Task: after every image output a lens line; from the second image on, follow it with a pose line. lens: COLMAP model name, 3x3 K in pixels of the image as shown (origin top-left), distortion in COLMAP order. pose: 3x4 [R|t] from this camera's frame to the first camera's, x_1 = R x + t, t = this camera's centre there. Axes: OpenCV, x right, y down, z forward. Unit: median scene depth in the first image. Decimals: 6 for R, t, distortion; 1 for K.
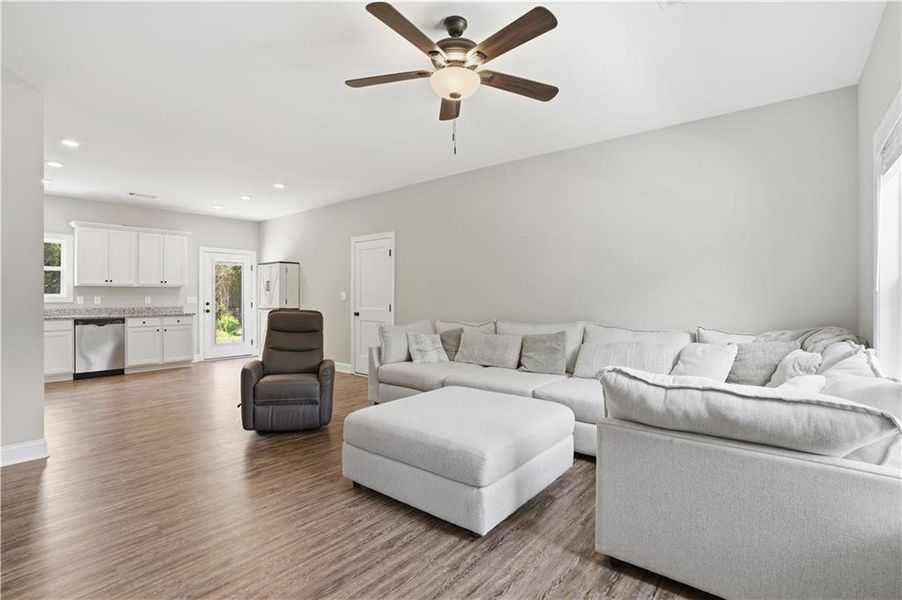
lens RADIAL K [[425.7, 0, 446.5], [0, 425.7, 299.1], [0, 0, 1]] dist [-0.067684, 0.026794]
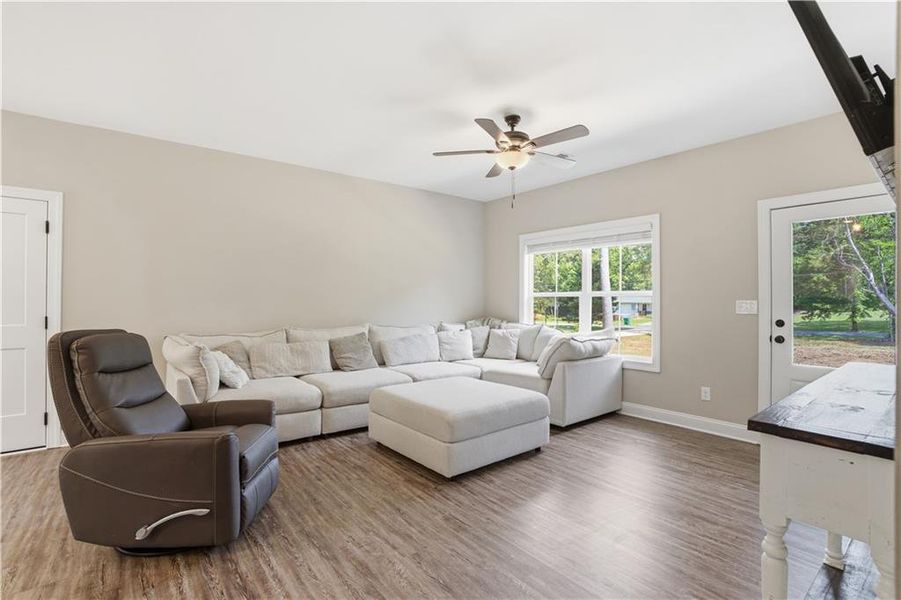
lens RADIAL K [[425.2, 0, 446.0], [0, 425.2, 299.1], [0, 0, 1]] dist [-0.067684, 0.026794]
pose [[0.201524, 0.005719, 0.979467, -0.523179], [0.001213, 0.999981, -0.006089, -0.006344], [-0.979483, 0.002416, 0.201513, 0.326150]]
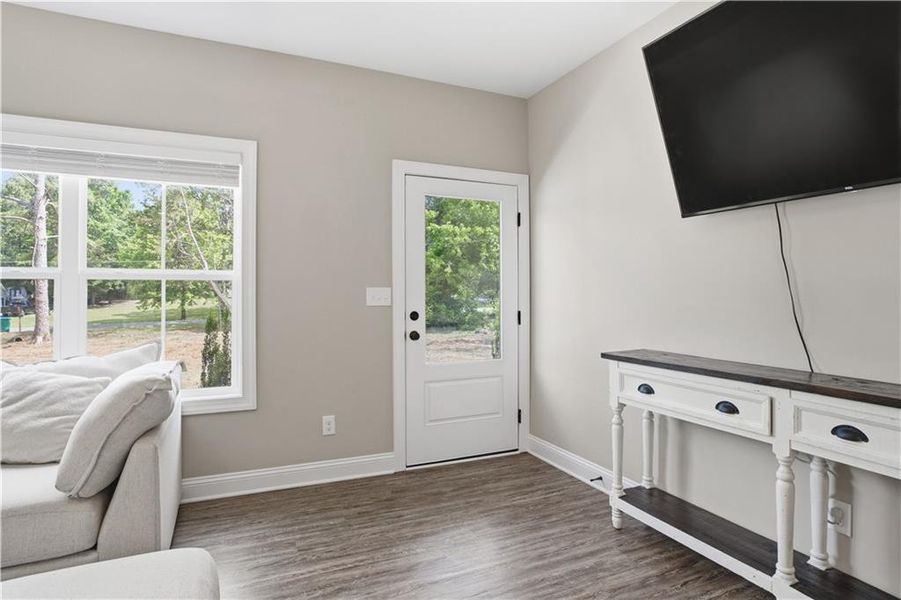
lens RADIAL K [[488.6, 0, 448.5], [0, 488.6, 289.0], [0, 0, 1]] dist [-0.028628, 0.001028]
pose [[-0.900967, 0.002934, 0.433878, -0.168760], [0.003701, 0.999993, 0.000923, -0.006486], [-0.433872, 0.002438, -0.900971, 0.461394]]
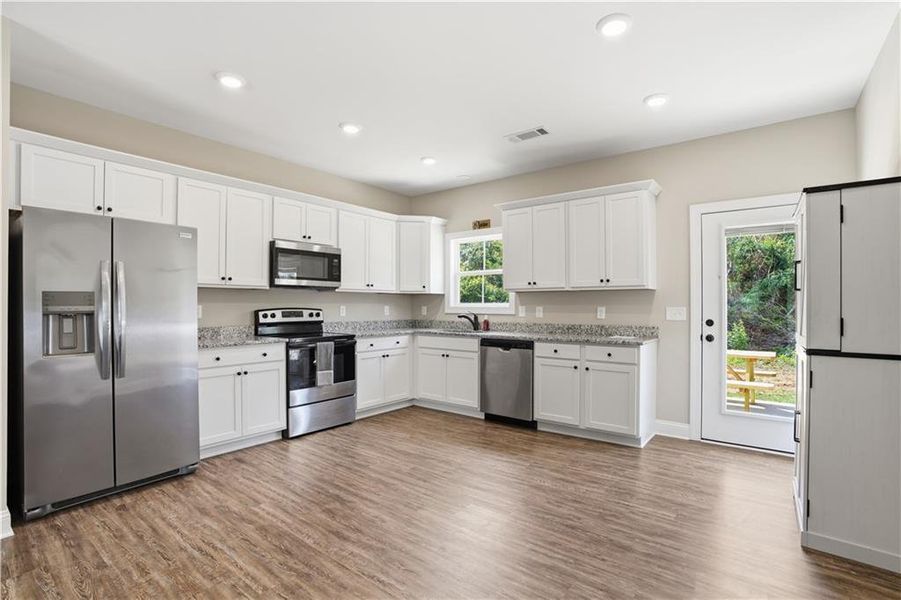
lens RADIAL K [[425.2, 0, 446.0], [0, 425.2, 299.1], [0, 0, 1]] dist [-0.067684, 0.026794]
pose [[0.027544, -0.014536, -0.999515, -0.134426], [-0.007685, 0.999862, -0.014753, -0.007473], [0.999591, 0.008088, 0.027428, 0.827796]]
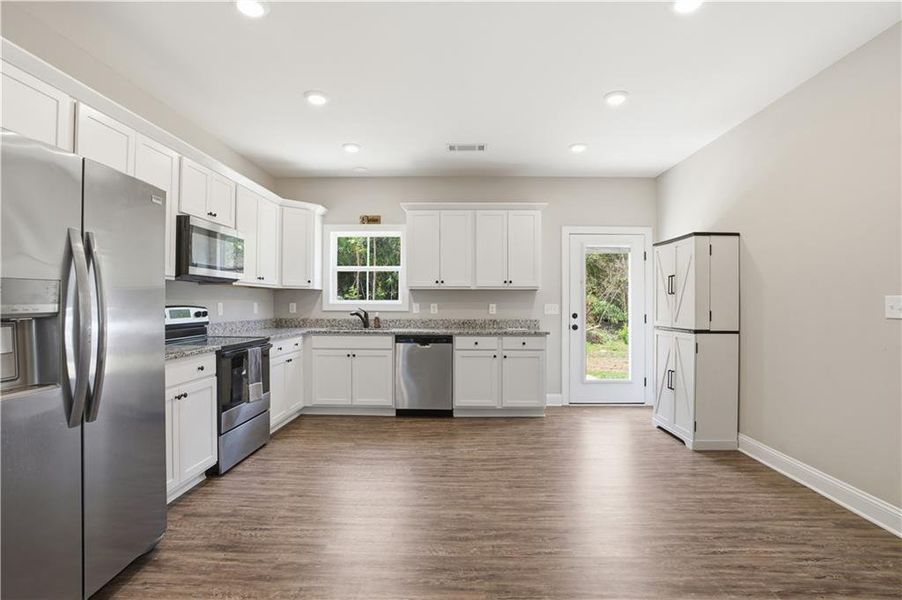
lens RADIAL K [[437.1, 0, 451.5], [0, 437.1, 290.6], [0, 0, 1]] dist [-0.052190, 0.000651]
pose [[0.625363, -0.017965, -0.780127, -0.210651], [-0.008367, 0.999523, -0.029725, -0.006797], [0.780289, 0.025116, 0.624915, 0.531479]]
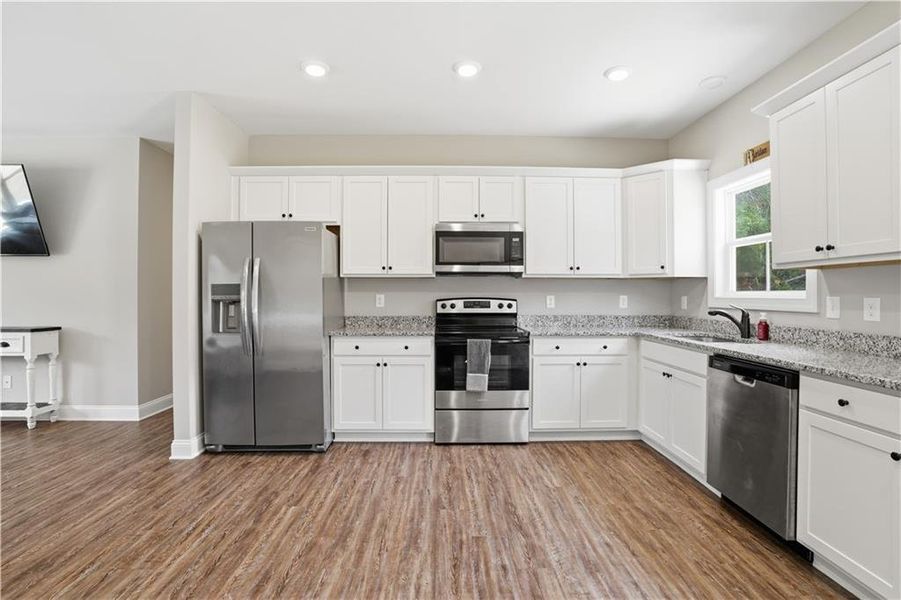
lens RADIAL K [[421.6, 0, 448.5], [0, 421.6, 292.8], [0, 0, 1]] dist [-0.070891, 0.026625]
pose [[-0.755344, -0.002407, -0.655325, -0.394841], [-0.004917, 0.999986, 0.001995, -0.009292], [0.655311, 0.004730, -0.755345, 1.028597]]
